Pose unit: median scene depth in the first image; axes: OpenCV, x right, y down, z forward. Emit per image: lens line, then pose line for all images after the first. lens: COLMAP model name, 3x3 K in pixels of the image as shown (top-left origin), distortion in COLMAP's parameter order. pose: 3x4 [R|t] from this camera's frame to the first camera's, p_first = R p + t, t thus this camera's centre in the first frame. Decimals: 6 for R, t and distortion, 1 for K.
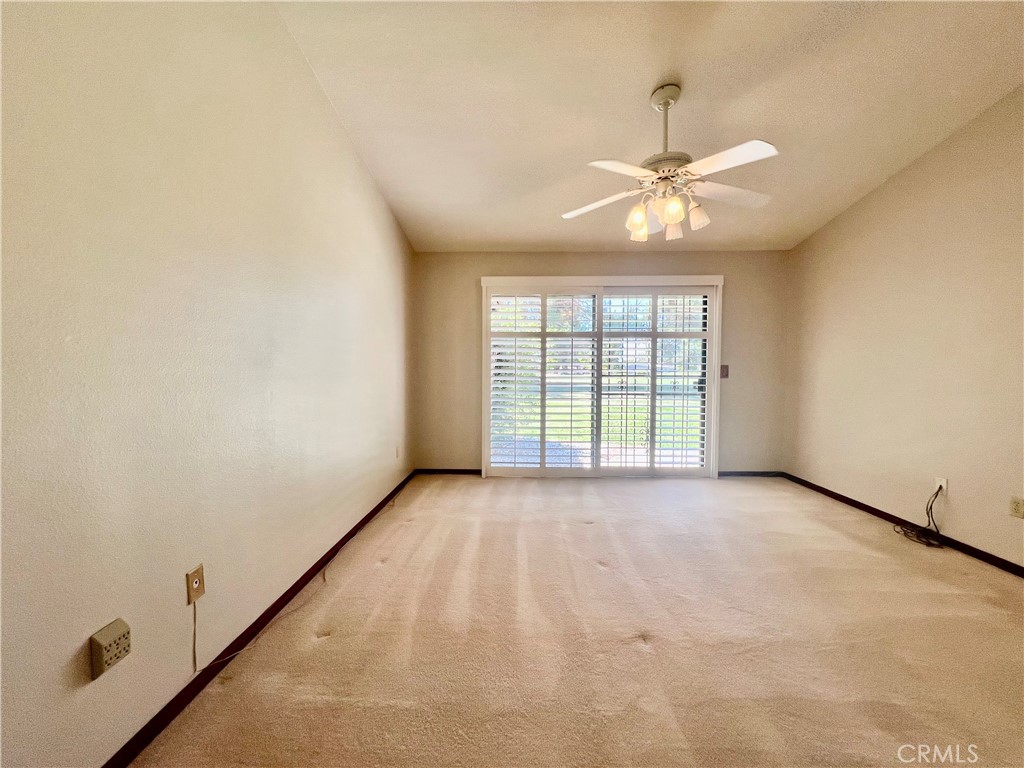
lens RADIAL K [[412.7, 0, 501.9], [0, 412.7, 381.4], [0, 0, 1]] dist [-0.003585, 0.000824]
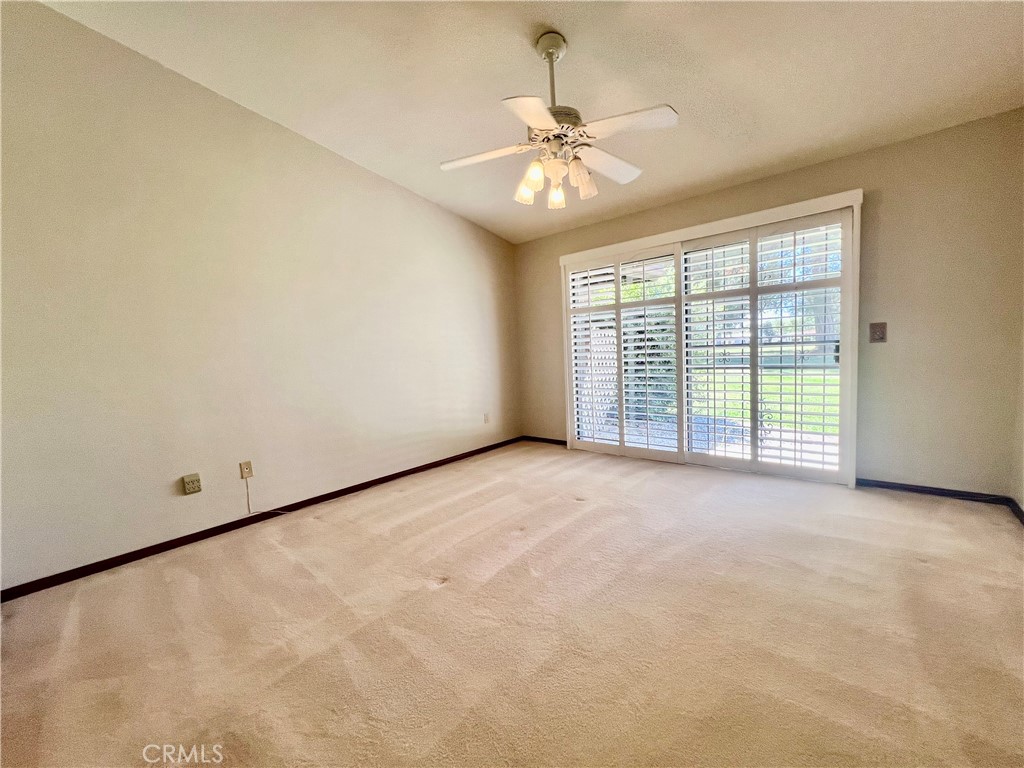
lens RADIAL K [[412.7, 0, 510.6], [0, 412.7, 379.9], [0, 0, 1]] dist [-0.003585, 0.000824]
pose [[0.770728, 0.006538, -0.637131, 0.630152], [0.030738, 0.998402, 0.047429, 0.003528], [0.636423, -0.056139, 0.769295, 0.131800]]
